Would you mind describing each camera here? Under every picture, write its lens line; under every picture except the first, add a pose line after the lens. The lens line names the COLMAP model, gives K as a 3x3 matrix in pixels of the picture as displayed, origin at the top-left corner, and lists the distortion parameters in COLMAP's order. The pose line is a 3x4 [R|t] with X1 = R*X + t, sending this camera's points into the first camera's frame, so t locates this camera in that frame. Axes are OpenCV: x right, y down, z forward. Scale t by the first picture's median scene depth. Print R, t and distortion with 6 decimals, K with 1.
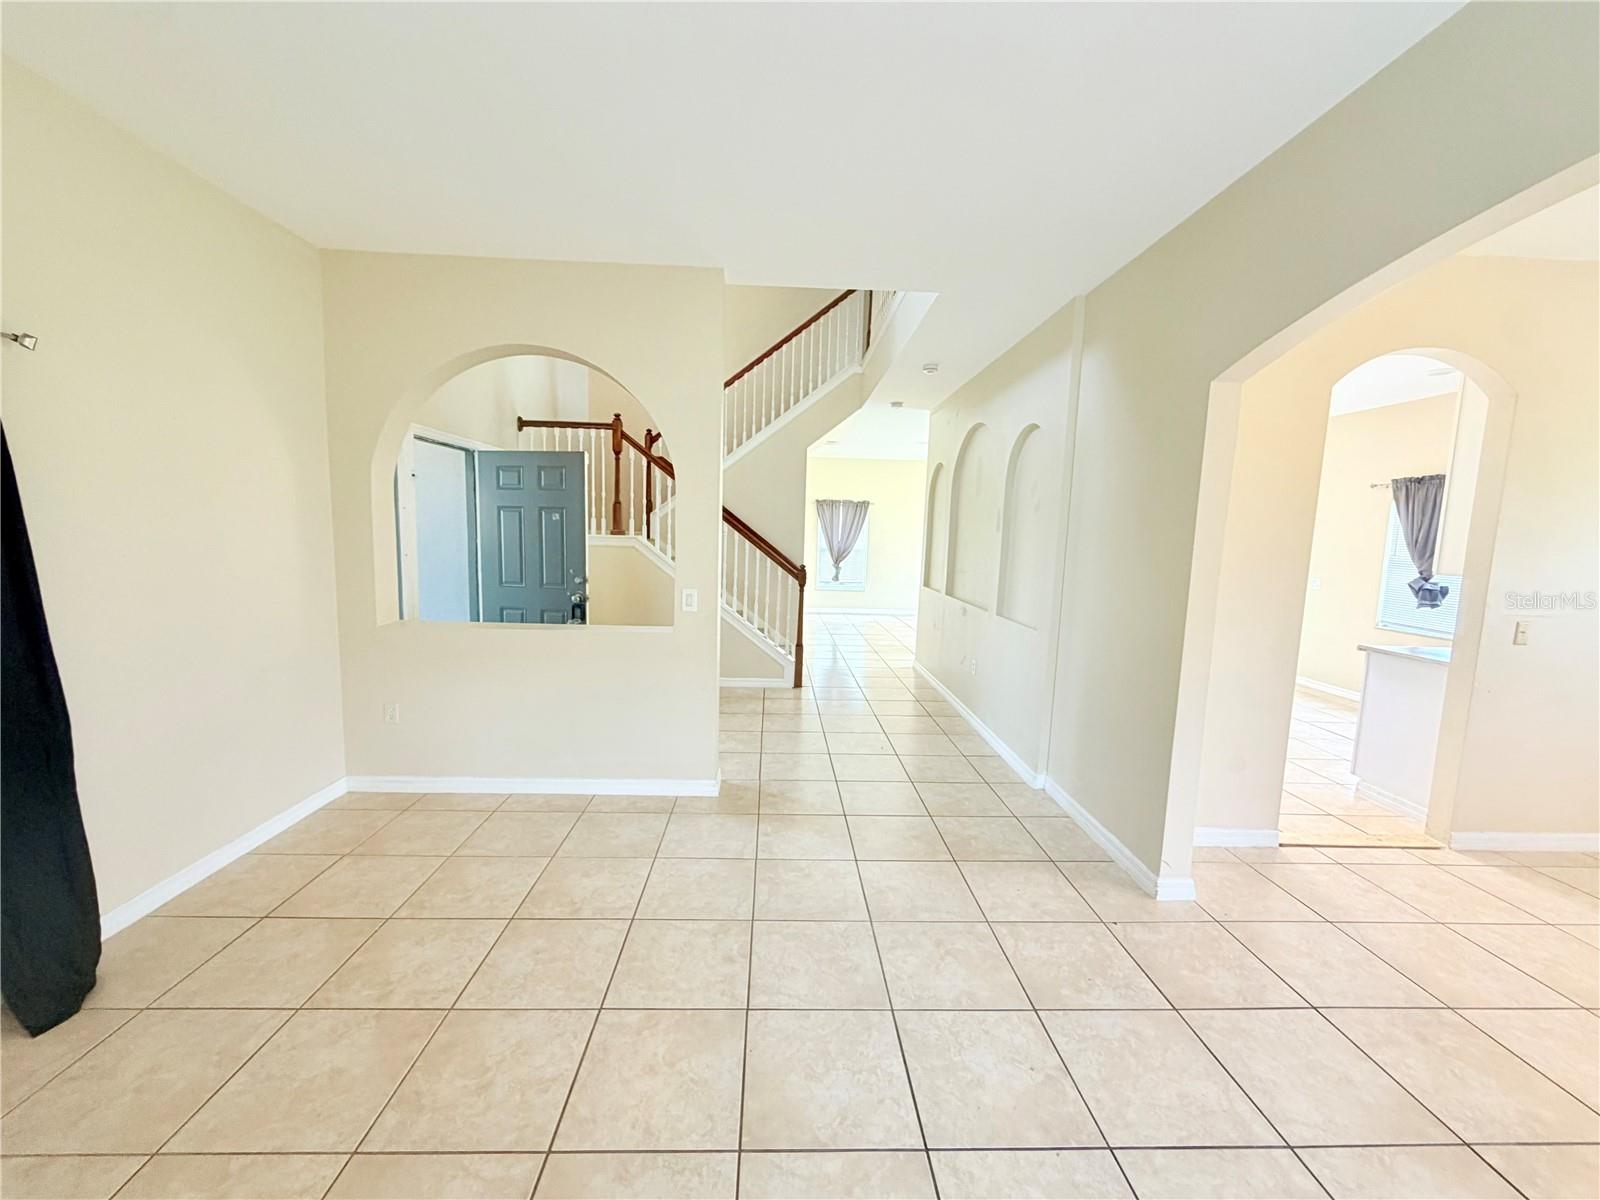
lens RADIAL K [[636.3, 0, 796.5], [0, 636.3, 606.7], [0, 0, 1]] dist [0.002398, 0.000393]
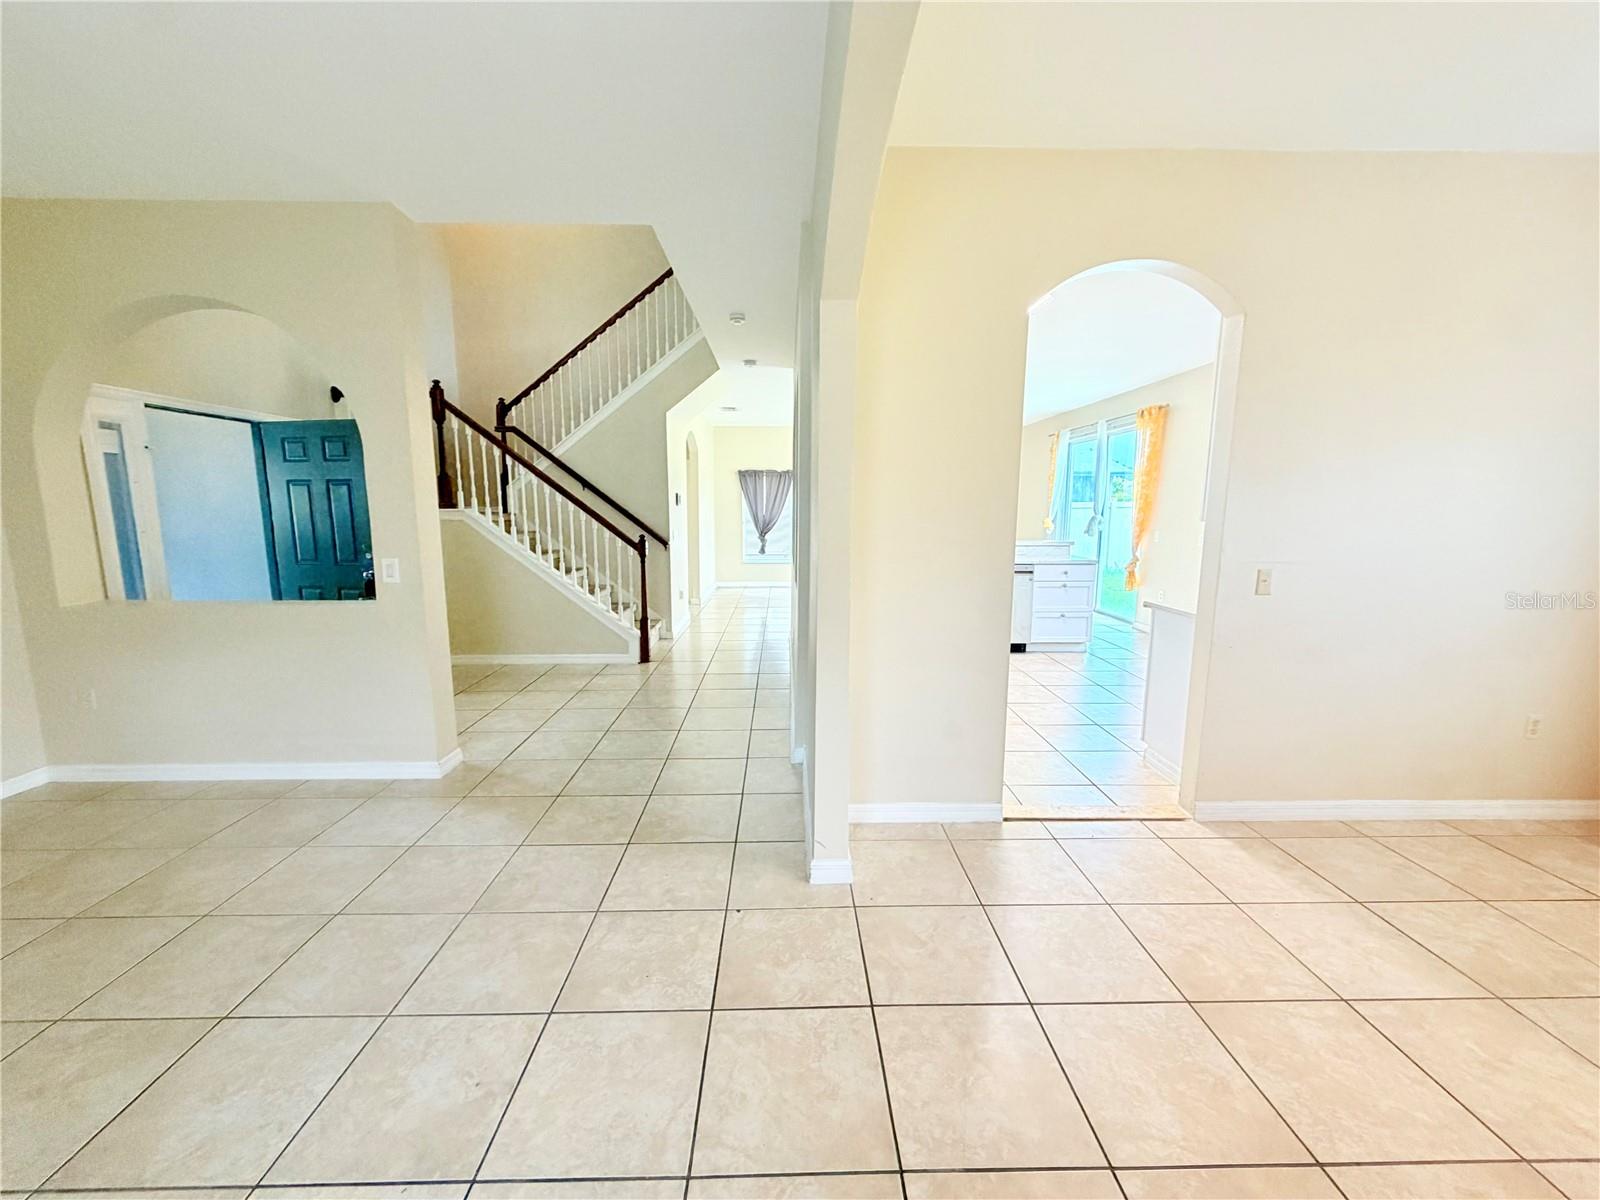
lens RADIAL K [[639.6, 0, 794.4], [0, 639.6, 600.4], [0, 0, 1]] dist [0.000789, 0.000754]
pose [[0.999373, -0.026417, -0.023574, 0.424071], [0.026990, 0.999339, 0.024342, 0.026384], [0.022916, -0.024963, 0.999426, 0.074868]]
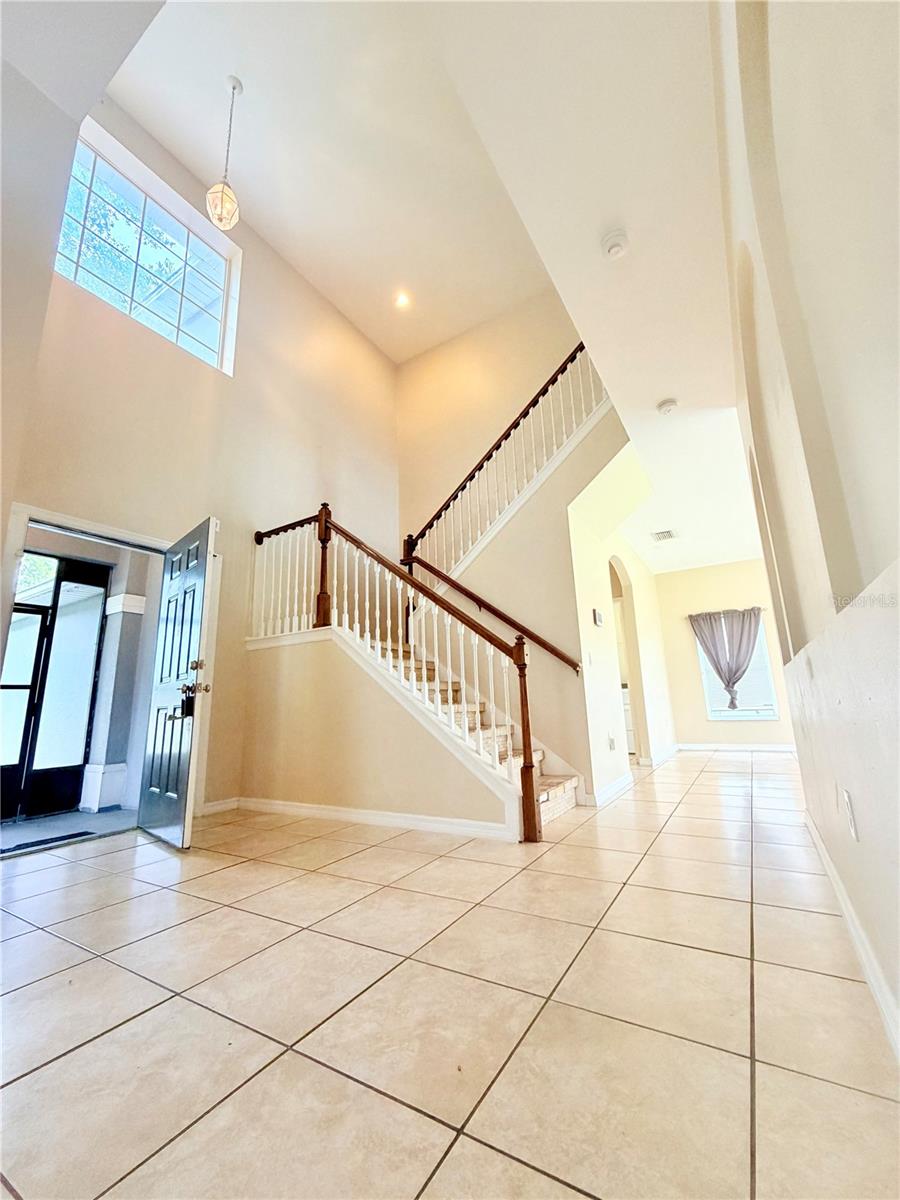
lens RADIAL K [[477.2, 0, 453.1], [0, 477.2, 597.4], [0, 0, 1]] dist [0.002398, 0.000393]
pose [[0.829664, -0.180218, -0.528373, 0.362404], [-0.009085, 0.941977, -0.335555, 0.105651], [0.558189, 0.283198, 0.779887, 0.934687]]
